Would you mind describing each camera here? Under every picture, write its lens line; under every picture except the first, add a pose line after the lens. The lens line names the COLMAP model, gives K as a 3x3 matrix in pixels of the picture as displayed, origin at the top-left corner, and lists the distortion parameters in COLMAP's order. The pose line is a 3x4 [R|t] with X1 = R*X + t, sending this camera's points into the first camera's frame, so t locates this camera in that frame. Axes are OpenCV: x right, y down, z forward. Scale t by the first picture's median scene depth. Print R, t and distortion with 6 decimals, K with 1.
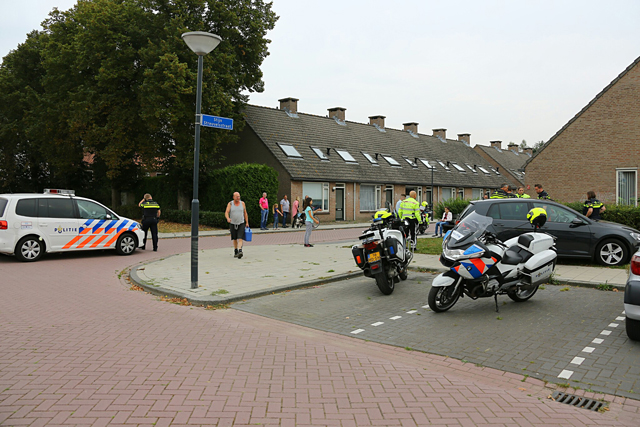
lens RADIAL K [[585.5, 0, 319.1], [0, 585.5, 213.2], [0, 0, 1]] dist [-0.063902, 0.000000]
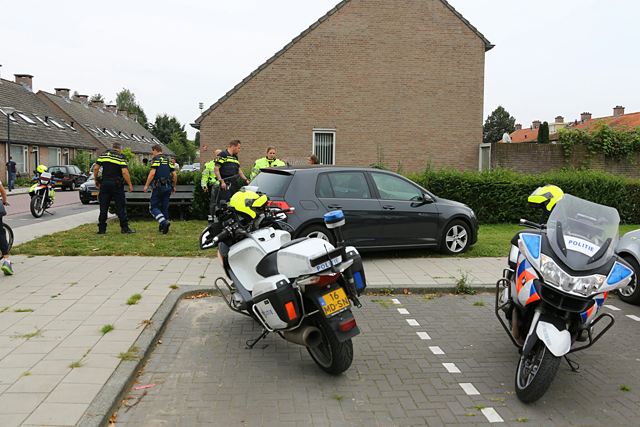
lens RADIAL K [[585.5, 0, 320.6], [0, 585.5, 210.9], [0, 0, 1]] dist [-0.063902, 0.000000]
pose [[0.653594, -0.049457, 0.755228, -0.138897], [0.001738, 0.997958, 0.063848, -0.011939], [-0.756843, -0.040419, 0.652346, 0.420103]]
